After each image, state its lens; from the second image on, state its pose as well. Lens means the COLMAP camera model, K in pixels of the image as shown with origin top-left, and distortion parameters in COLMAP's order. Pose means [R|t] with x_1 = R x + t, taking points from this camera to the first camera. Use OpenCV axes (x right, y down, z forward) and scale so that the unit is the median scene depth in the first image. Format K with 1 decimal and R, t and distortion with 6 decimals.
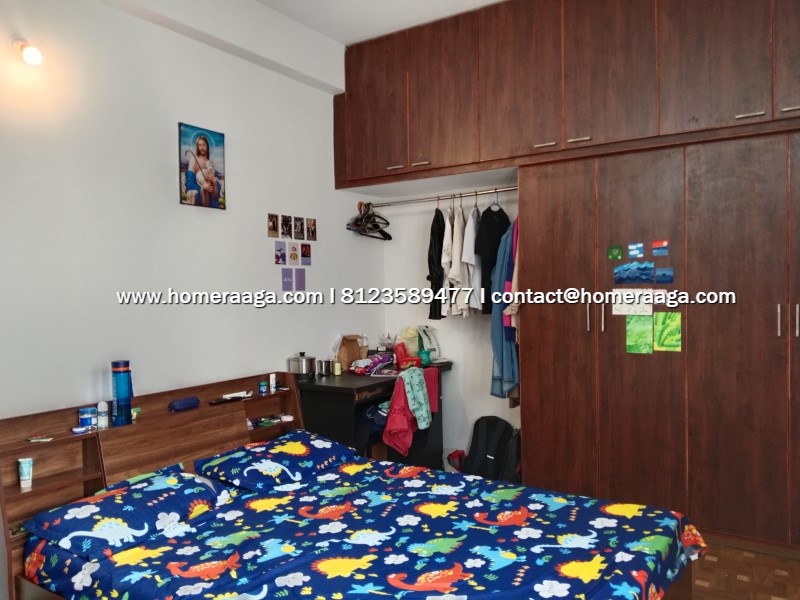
lens RADIAL K [[627.0, 0, 395.9], [0, 627.0, 299.5], [0, 0, 1]] dist [0.087955, -0.160024]
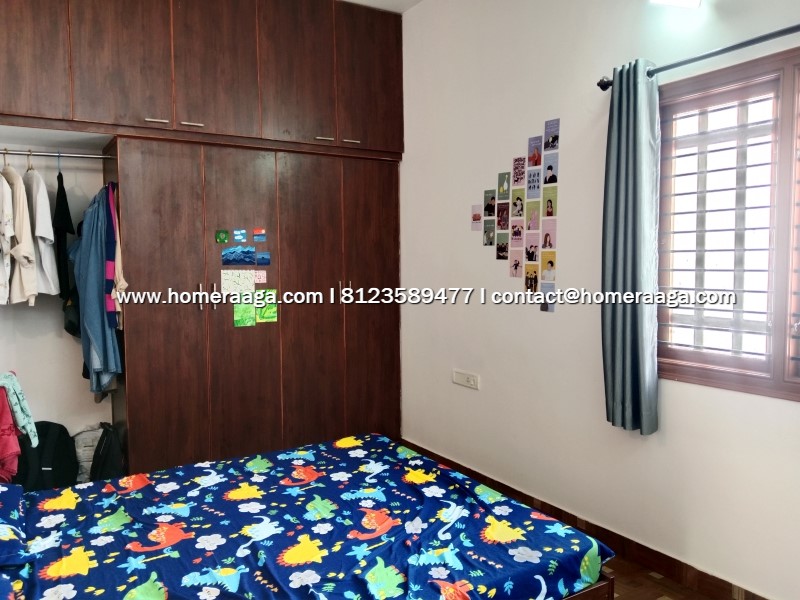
lens RADIAL K [[627.0, 0, 395.9], [0, 627.0, 299.5], [0, 0, 1]] dist [0.087955, -0.160024]
pose [[0.426300, -0.041749, 0.903618, -0.568013], [0.020549, 0.999124, 0.036467, 0.000947], [-0.904348, 0.003022, 0.426785, 0.293843]]
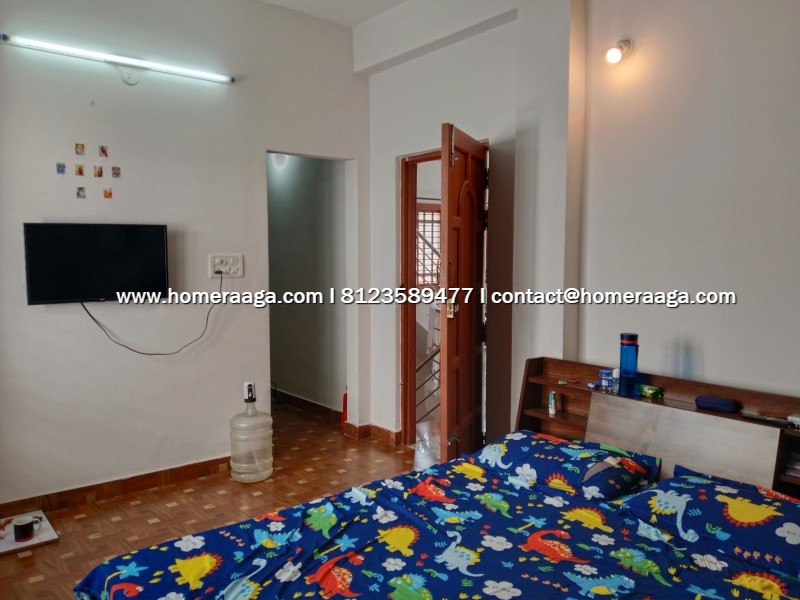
lens RADIAL K [[627.0, 0, 395.9], [0, 627.0, 299.5], [0, 0, 1]] dist [0.087955, -0.160024]
pose [[-0.308695, 0.087938, -0.947087, 0.555960], [-0.011523, 0.995298, 0.096170, -0.044690], [0.951091, 0.040601, -0.306231, 0.833296]]
